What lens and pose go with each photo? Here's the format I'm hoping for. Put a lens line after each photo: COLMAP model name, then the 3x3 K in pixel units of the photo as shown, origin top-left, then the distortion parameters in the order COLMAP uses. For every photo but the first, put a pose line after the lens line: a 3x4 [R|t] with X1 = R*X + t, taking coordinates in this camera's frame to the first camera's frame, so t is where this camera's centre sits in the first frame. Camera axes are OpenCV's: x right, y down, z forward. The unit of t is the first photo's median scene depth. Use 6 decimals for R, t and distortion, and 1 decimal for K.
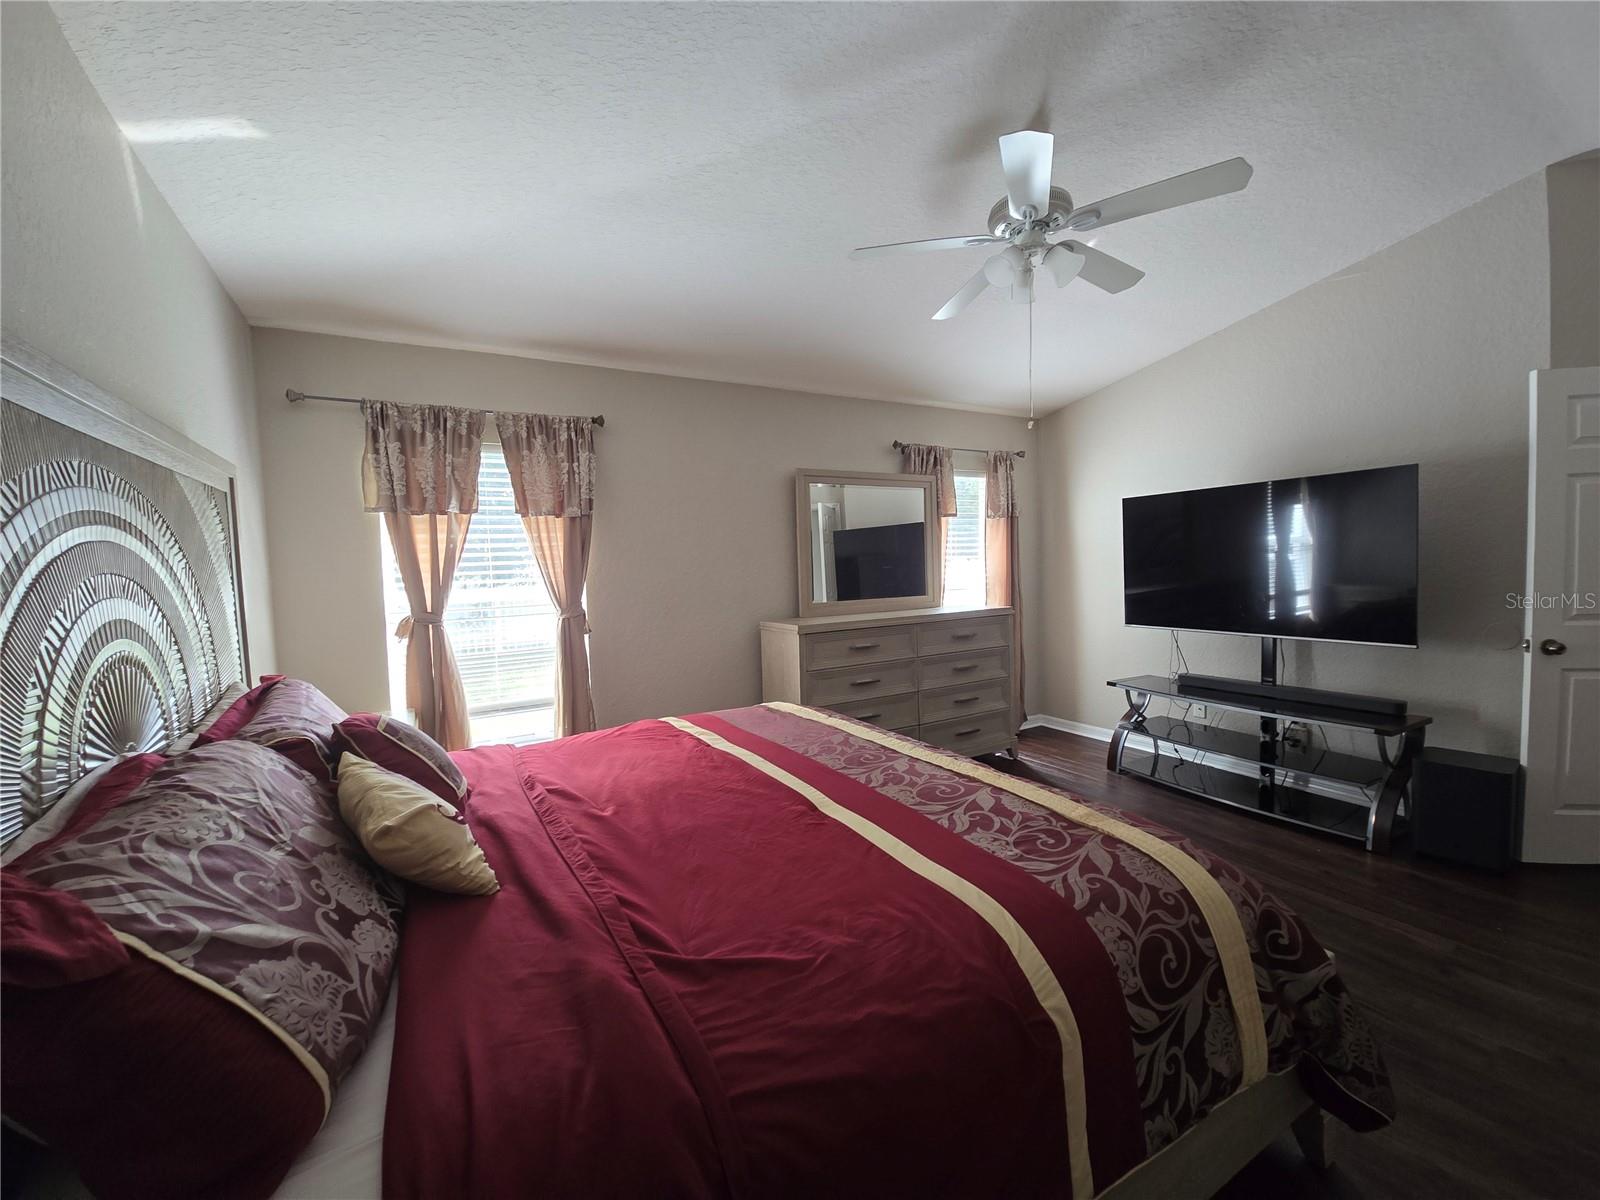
lens RADIAL K [[657.8, 0, 800.0], [0, 657.8, 600.0], [0, 0, 1]] dist [0.001952, 0.000145]
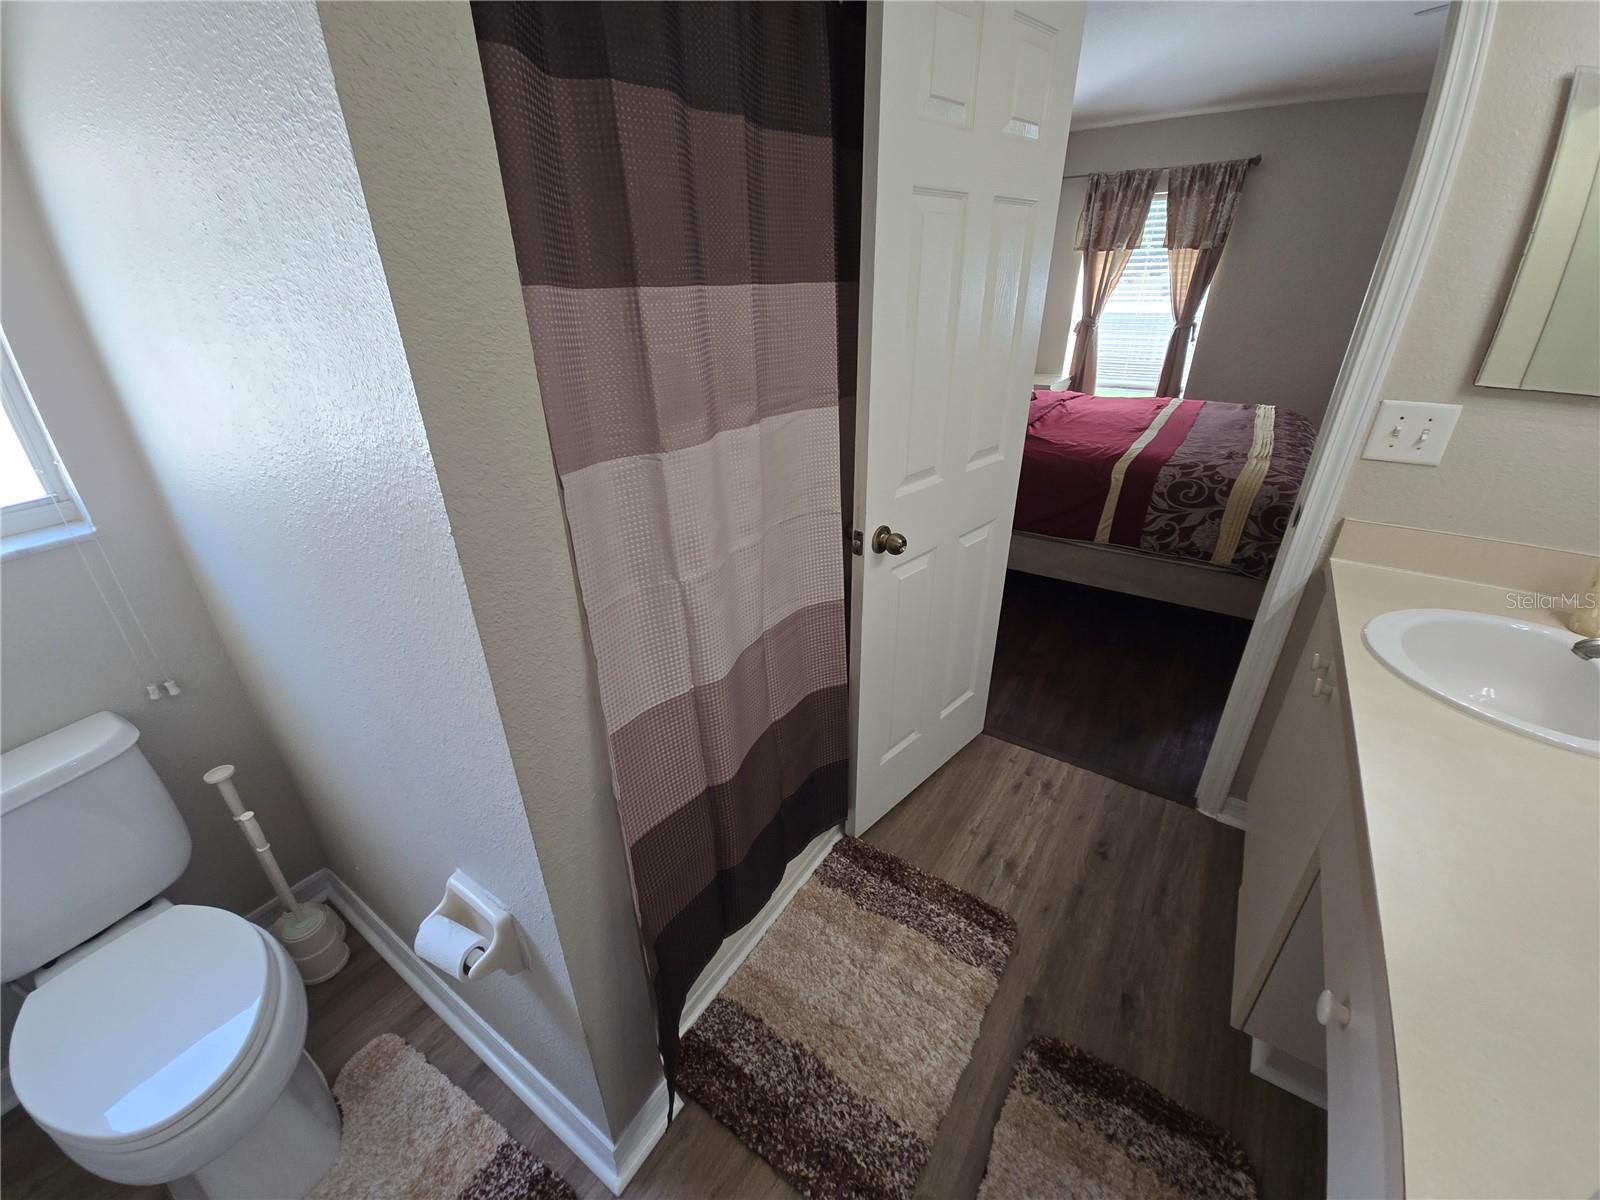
lens RADIAL K [[657.8, 0, 800.0], [0, 657.8, 600.0], [0, 0, 1]] dist [0.001952, 0.000145]
pose [[0.448006, 0.412556, -0.793151, 0.685407], [-0.054337, 0.898088, 0.436447, -0.022783], [0.892378, -0.152434, 0.424766, -0.460695]]
